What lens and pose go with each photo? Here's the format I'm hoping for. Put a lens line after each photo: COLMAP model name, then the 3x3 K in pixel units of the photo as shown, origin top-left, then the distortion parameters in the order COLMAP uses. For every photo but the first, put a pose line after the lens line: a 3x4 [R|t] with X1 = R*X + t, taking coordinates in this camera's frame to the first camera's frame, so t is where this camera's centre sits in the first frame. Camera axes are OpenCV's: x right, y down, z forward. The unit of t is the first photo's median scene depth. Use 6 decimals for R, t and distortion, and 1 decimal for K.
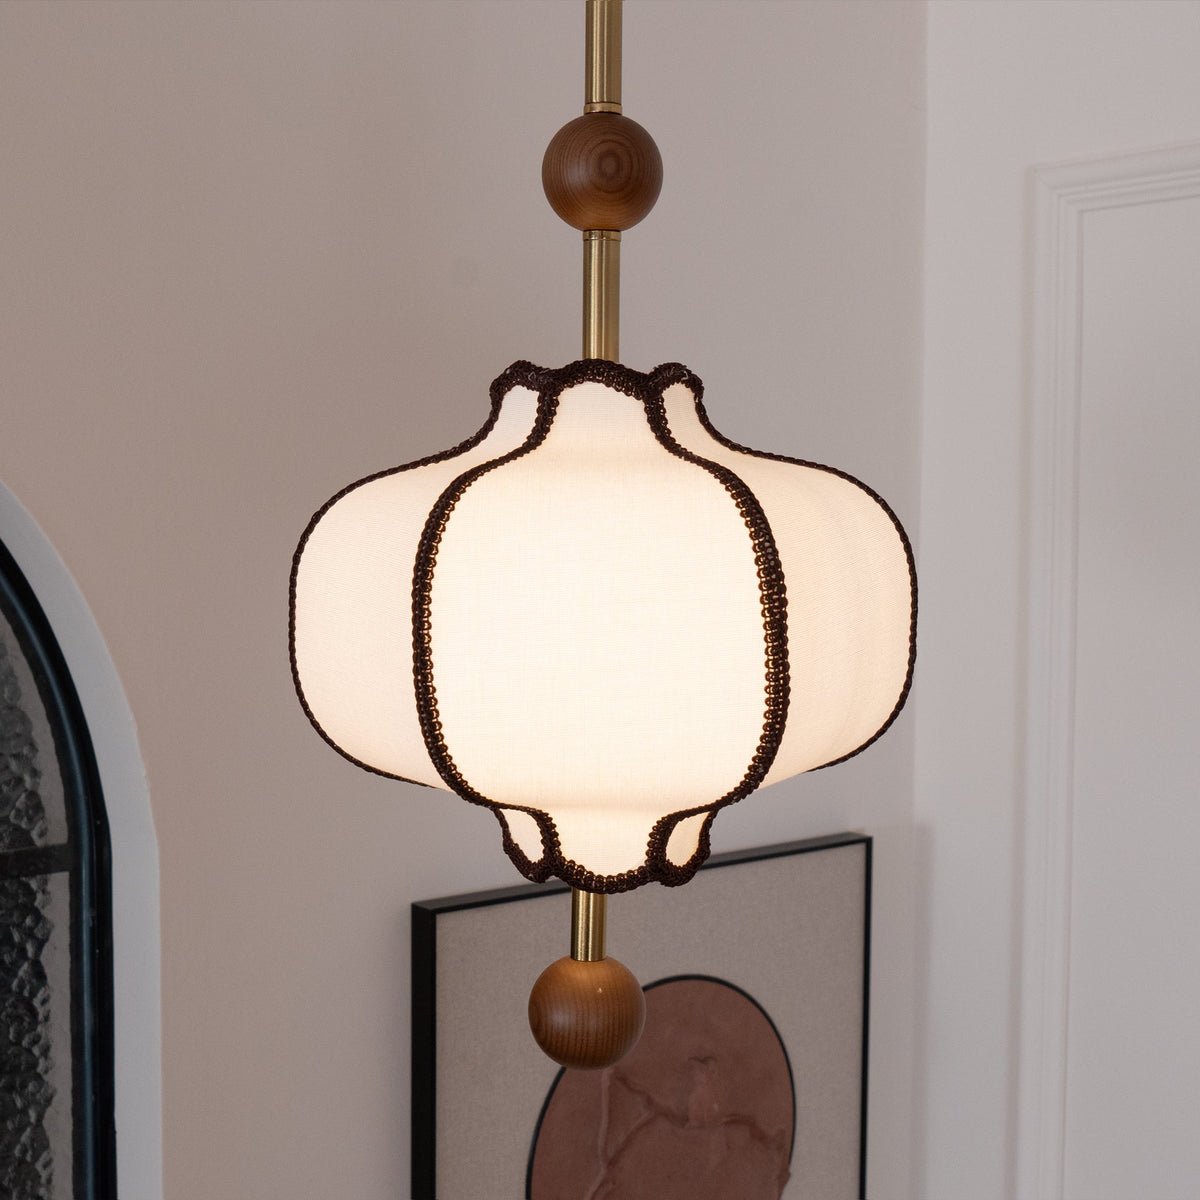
lens RADIAL K [[1840.2, 0, 576.2], [0, 1840.2, 606.4], [0, 0, 1]] dist [-0.008261, 0.000000]
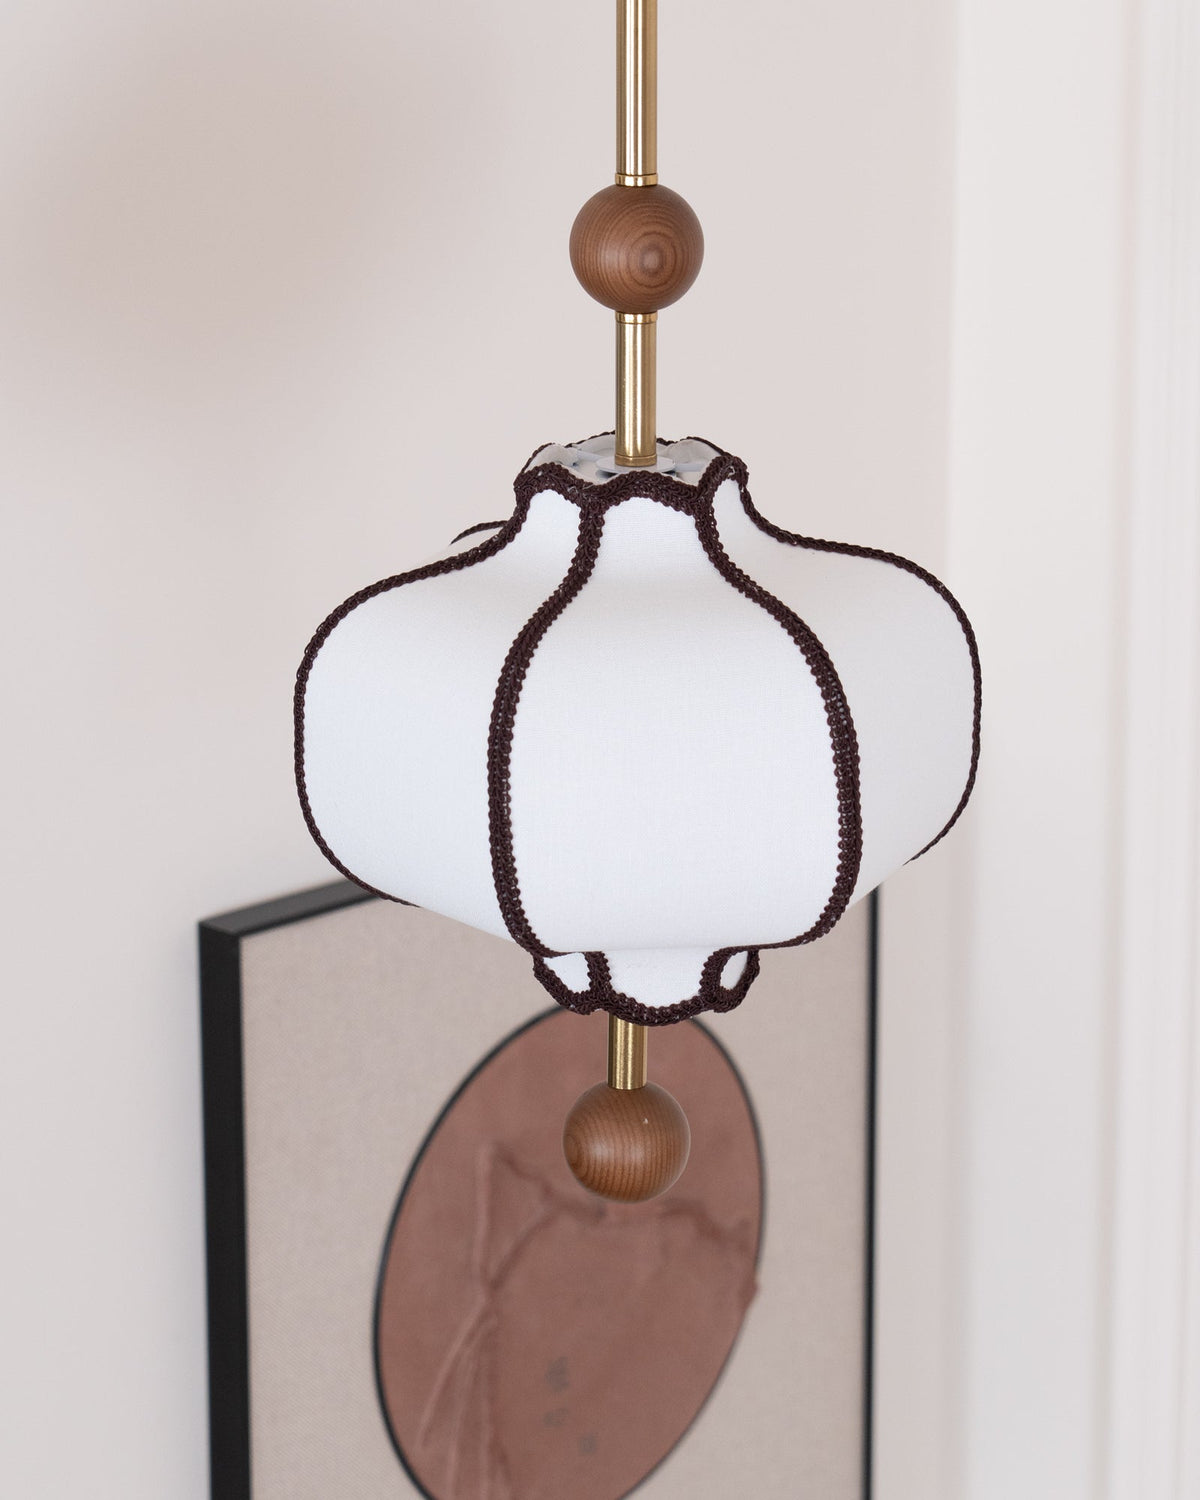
lens RADIAL K [[5236.2, 0, 601.1], [0, 5236.2, 750.4], [0, 0, 1]] dist [0.104914, 0.000000]
pose [[0.991553, -0.043011, 0.122363, -0.326168], [0.017799, 0.979613, 0.200102, -0.505516], [-0.128475, -0.196233, 0.972104, -1.534748]]
